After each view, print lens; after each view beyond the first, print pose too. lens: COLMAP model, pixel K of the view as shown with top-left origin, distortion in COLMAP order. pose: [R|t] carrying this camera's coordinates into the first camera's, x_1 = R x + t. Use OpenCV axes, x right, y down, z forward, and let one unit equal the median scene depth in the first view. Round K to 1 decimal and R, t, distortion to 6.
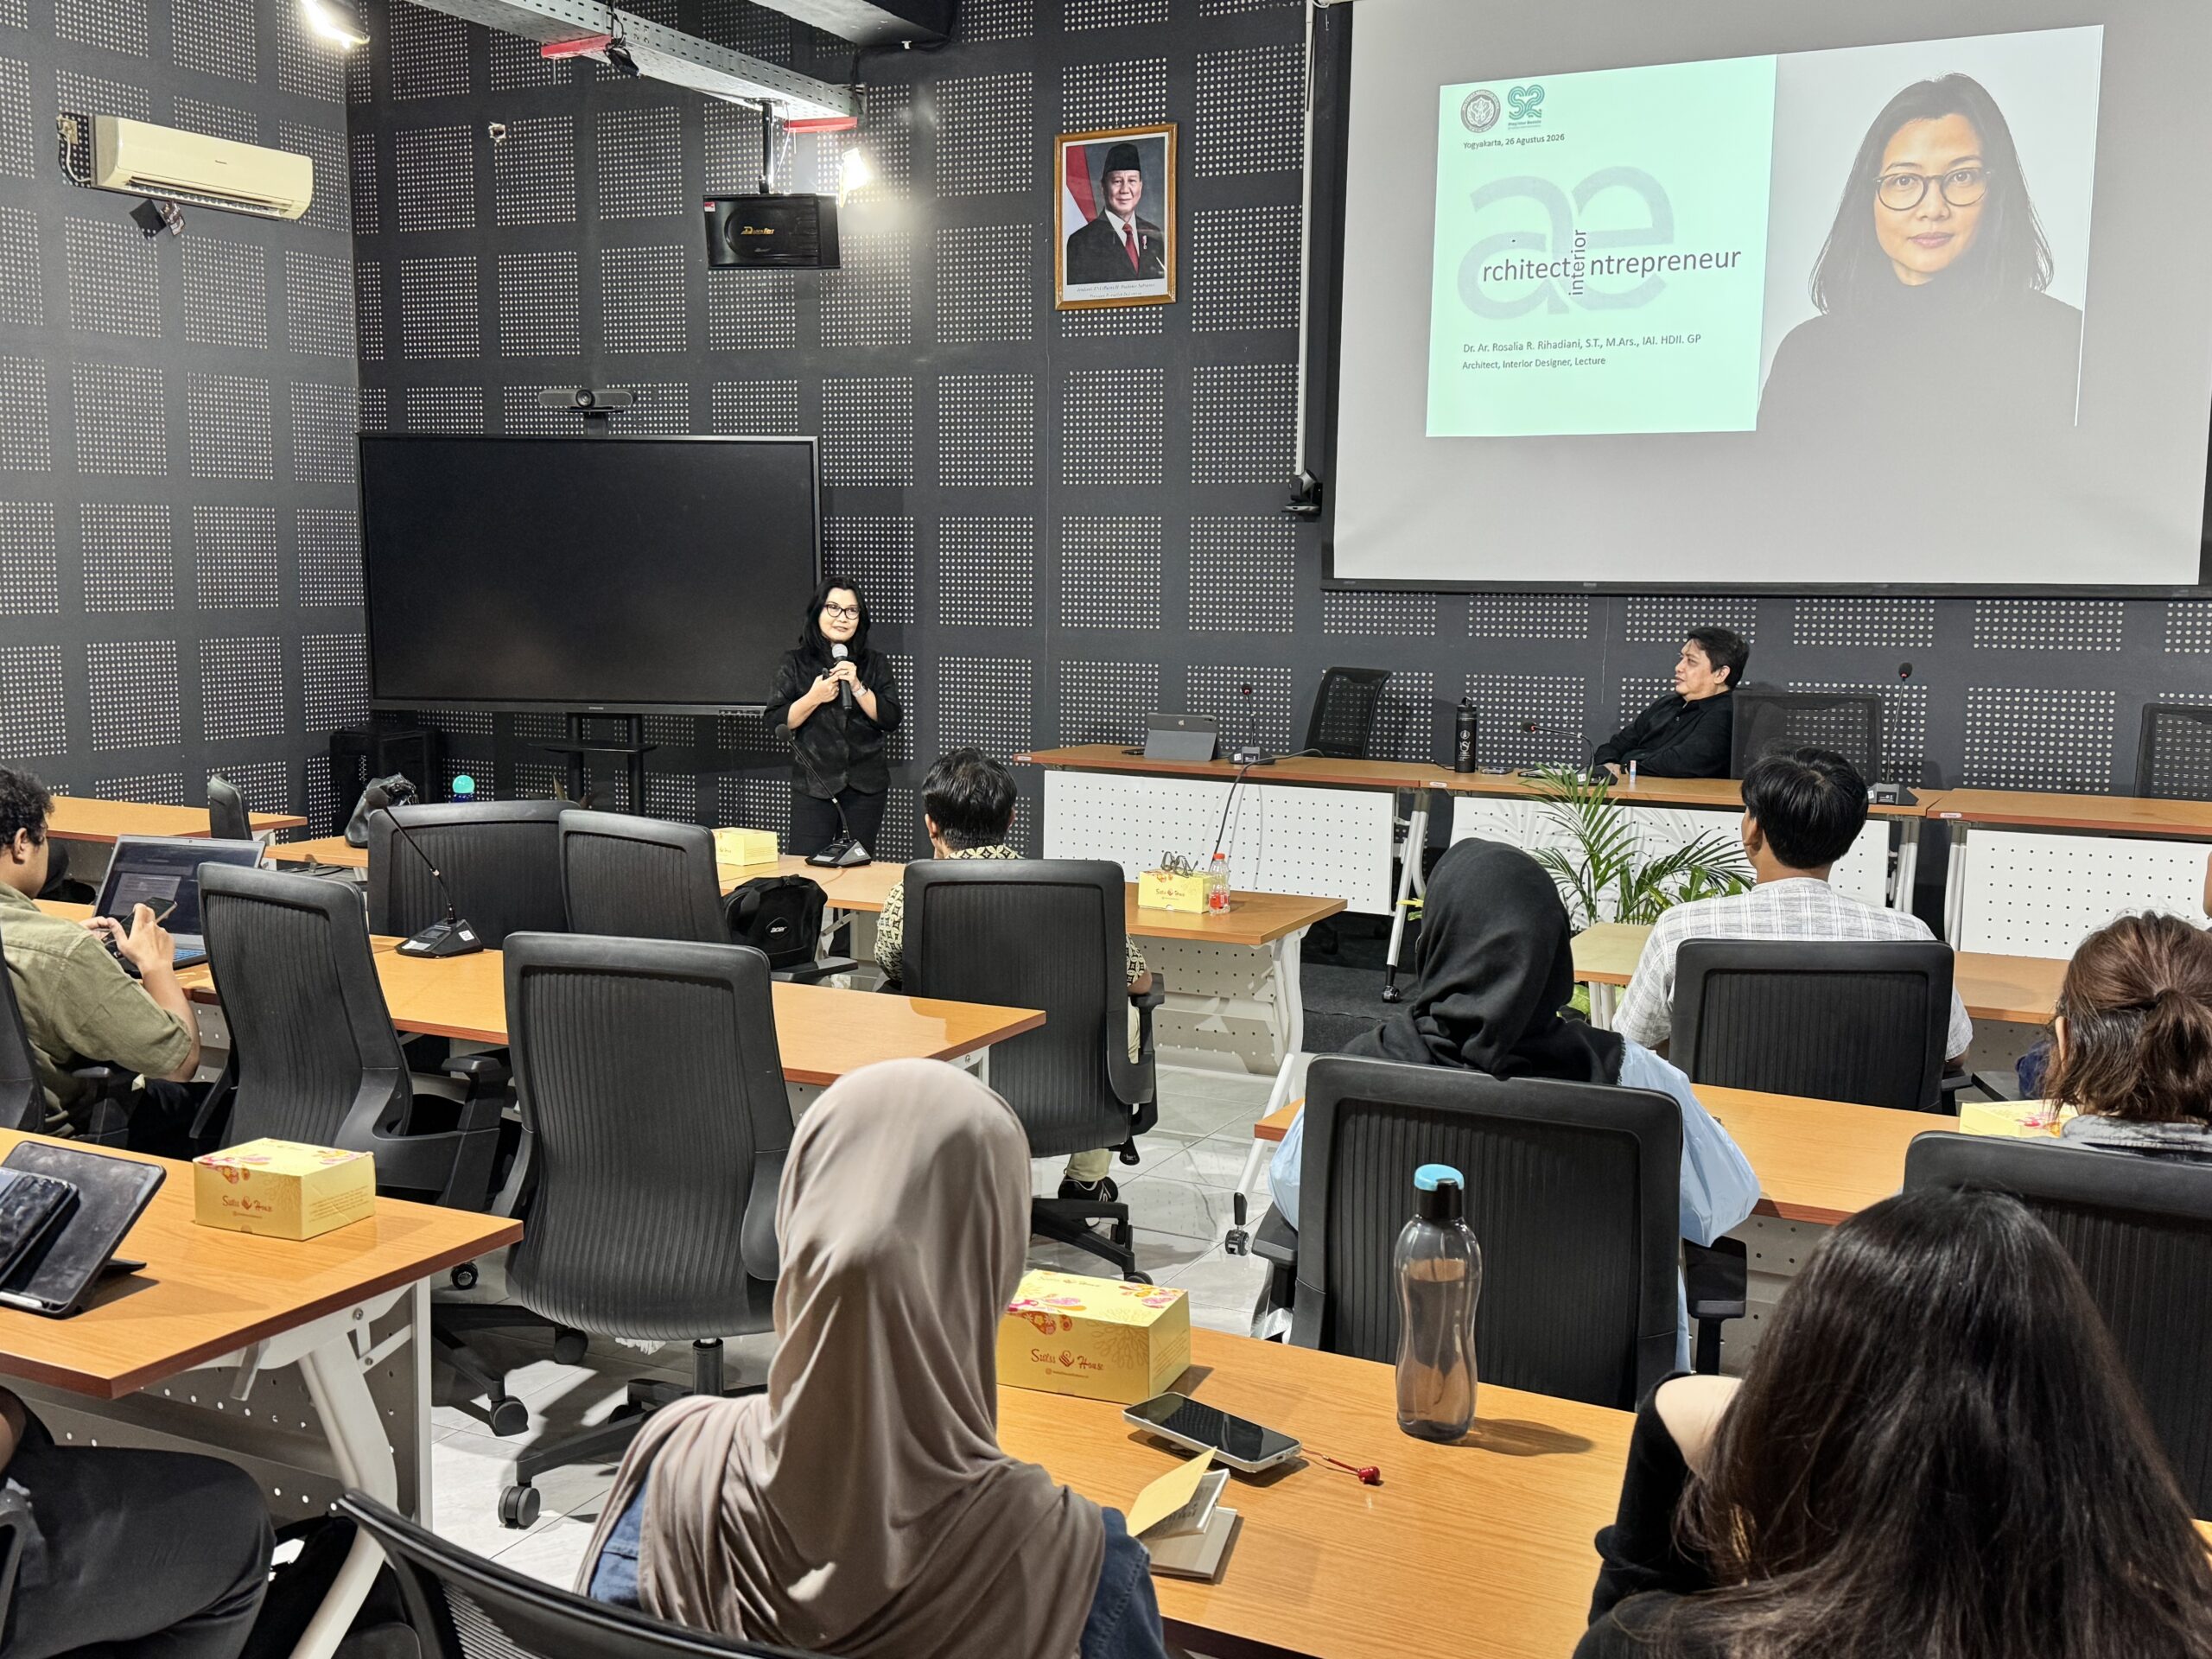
lens RADIAL K [[2210.2, 0, 1078.5], [0, 2210.2, 890.3], [0, 0, 1]] dist [0.086377, 0.000000]
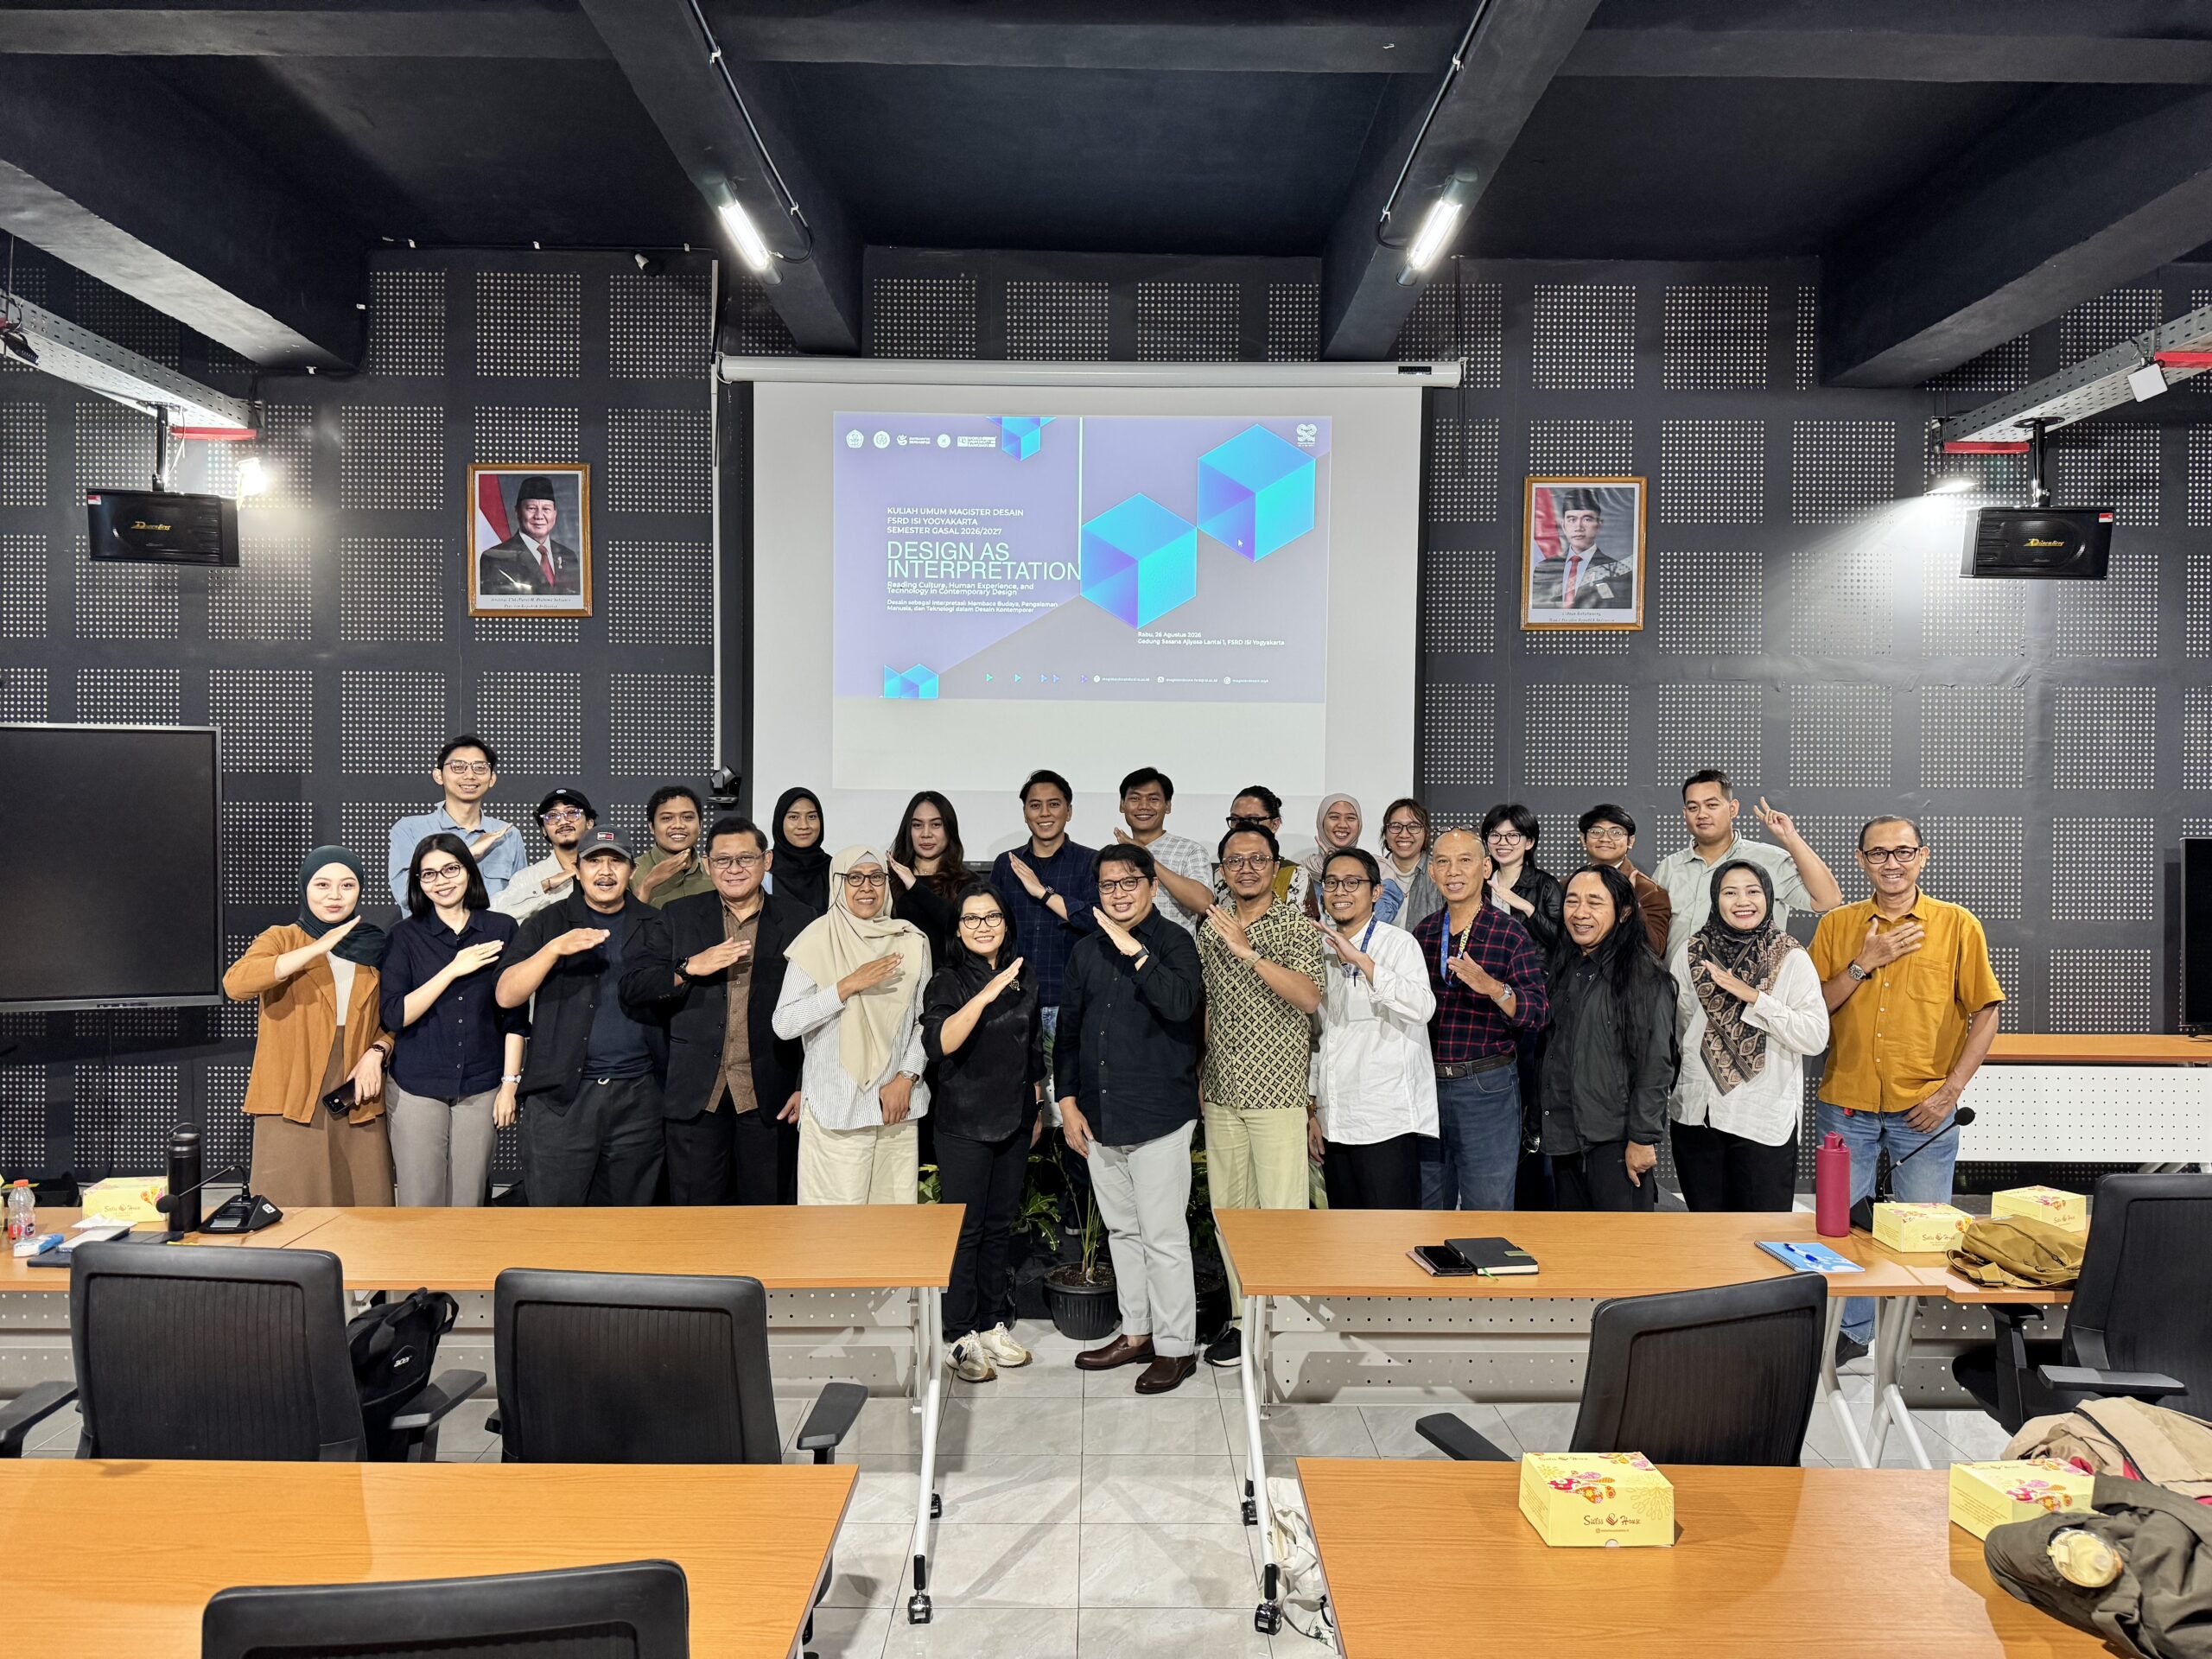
lens RADIAL K [[1562.0, 0, 1104.1], [0, 1562.0, 827.3], [0, 0, 1]] dist [0.030380, -0.041503]
pose [[0.890110, -0.007251, 0.455688, -0.087078], [0.066126, 0.991347, -0.113392, -0.053448], [-0.450923, 0.131065, 0.882888, 0.204215]]
